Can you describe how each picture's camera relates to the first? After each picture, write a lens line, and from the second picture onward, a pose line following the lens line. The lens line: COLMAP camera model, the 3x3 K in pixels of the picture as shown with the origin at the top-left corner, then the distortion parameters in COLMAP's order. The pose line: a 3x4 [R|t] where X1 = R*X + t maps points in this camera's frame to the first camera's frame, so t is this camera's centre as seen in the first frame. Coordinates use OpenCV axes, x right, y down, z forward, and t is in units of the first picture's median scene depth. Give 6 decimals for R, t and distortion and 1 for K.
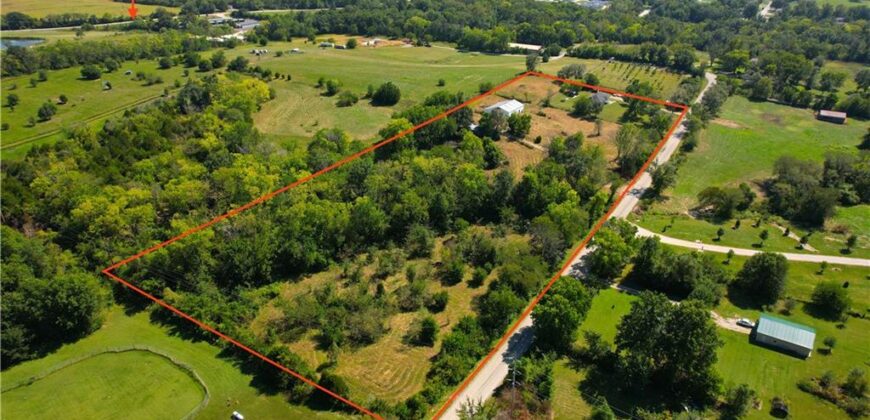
lens RADIAL K [[555.5, 0, 435.0], [0, 555.5, 210.0], [0, 0, 1]] dist [-0.074241, 0.064644]
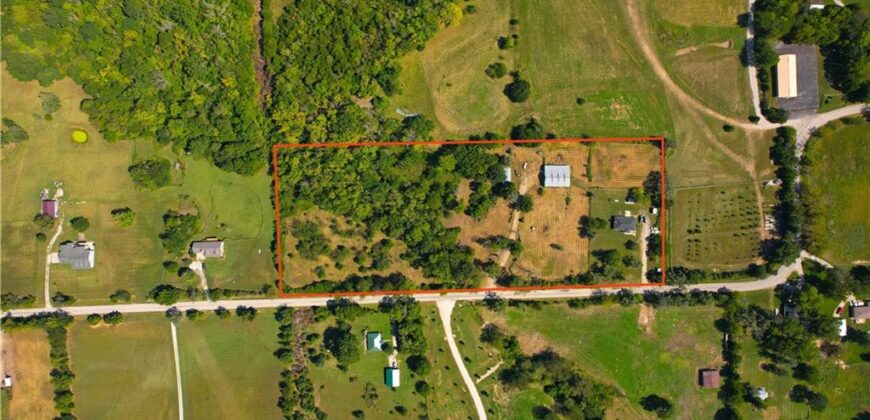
lens RADIAL K [[555.5, 0, 435.0], [0, 555.5, 210.0], [0, 0, 1]] dist [-0.074241, 0.064644]
pose [[0.574860, 0.818076, 0.016956, 0.002660], [-0.365260, 0.238014, 0.899964, -1.197555], [0.732203, -0.523547, 0.435635, 0.164853]]
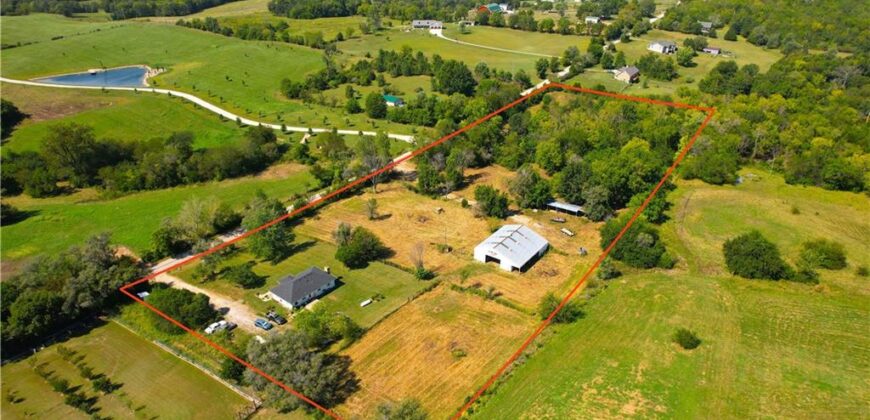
lens RADIAL K [[555.5, 0, 435.0], [0, 555.5, 210.0], [0, 0, 1]] dist [-0.074241, 0.064644]
pose [[-0.999648, -0.002372, 0.026415, 0.179791], [0.019722, 0.599434, 0.800181, -0.613721], [-0.017733, 0.800420, -0.599177, 1.246434]]
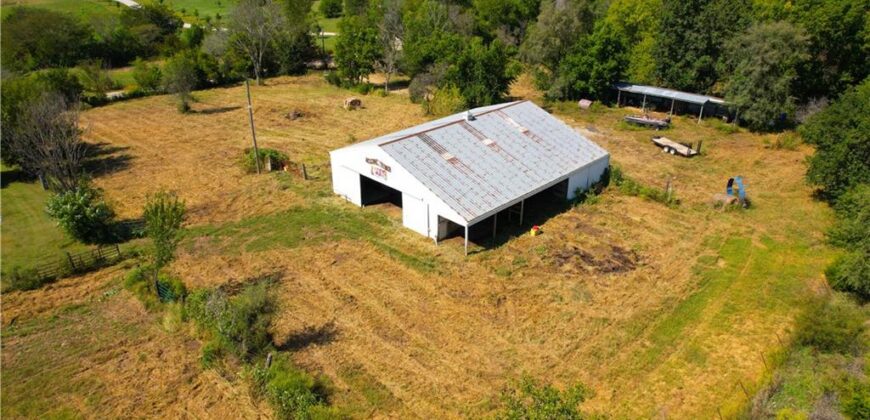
lens RADIAL K [[555.5, 0, 435.0], [0, 555.5, 210.0], [0, 0, 1]] dist [-0.074241, 0.064644]
pose [[-0.983540, -0.066906, 0.167845, 0.105858], [0.093136, 0.608287, 0.788234, -0.284576], [-0.154835, 0.790892, -0.592044, 1.059941]]
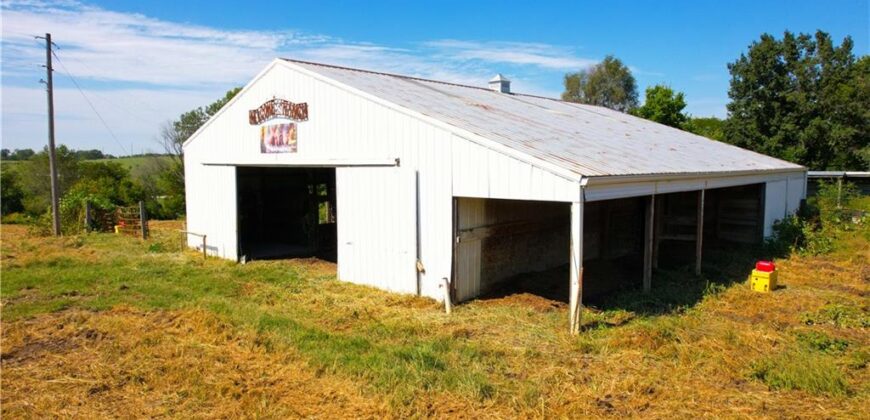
lens RADIAL K [[555.5, 0, 435.0], [0, 555.5, 210.0], [0, 0, 1]] dist [-0.074241, 0.064644]
pose [[-0.988737, -0.000548, 0.149664, 0.121099], [0.078181, 0.850823, 0.519604, -0.207321], [-0.127622, 0.525452, -0.841197, 1.018903]]
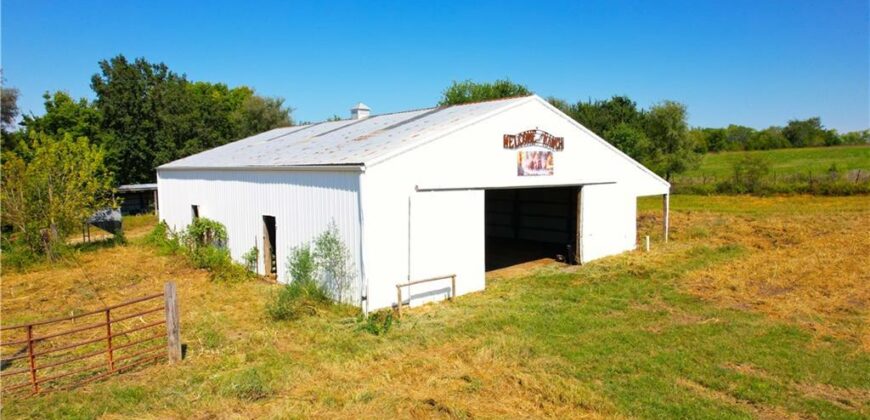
lens RADIAL K [[555.5, 0, 435.0], [0, 555.5, 210.0], [0, 0, 1]] dist [-0.074241, 0.064644]
pose [[-0.237921, 0.087236, -0.967359, 0.195582], [-0.425553, 0.885914, 0.184556, -0.191325], [0.873097, 0.455572, -0.173654, 0.981753]]
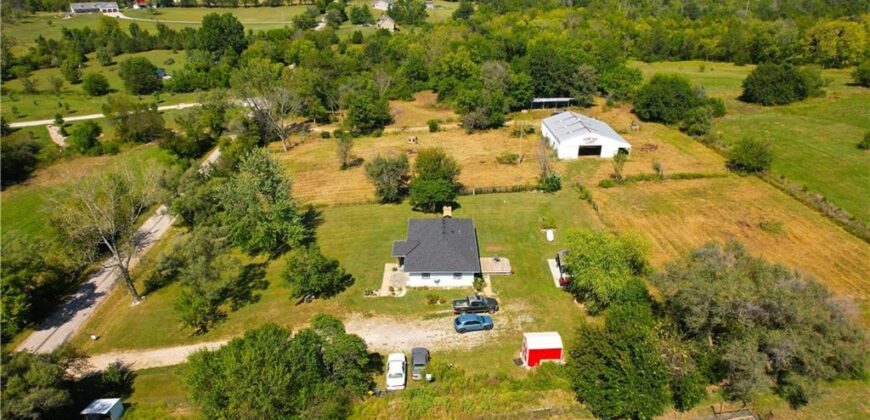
lens RADIAL K [[555.5, 0, 435.0], [0, 555.5, 210.0], [0, 0, 1]] dist [-0.074241, 0.064644]
pose [[-0.794886, 0.261828, -0.547359, 0.432290], [-0.263637, 0.663462, 0.700224, -0.386709], [0.546491, 0.700903, -0.458349, 1.120288]]
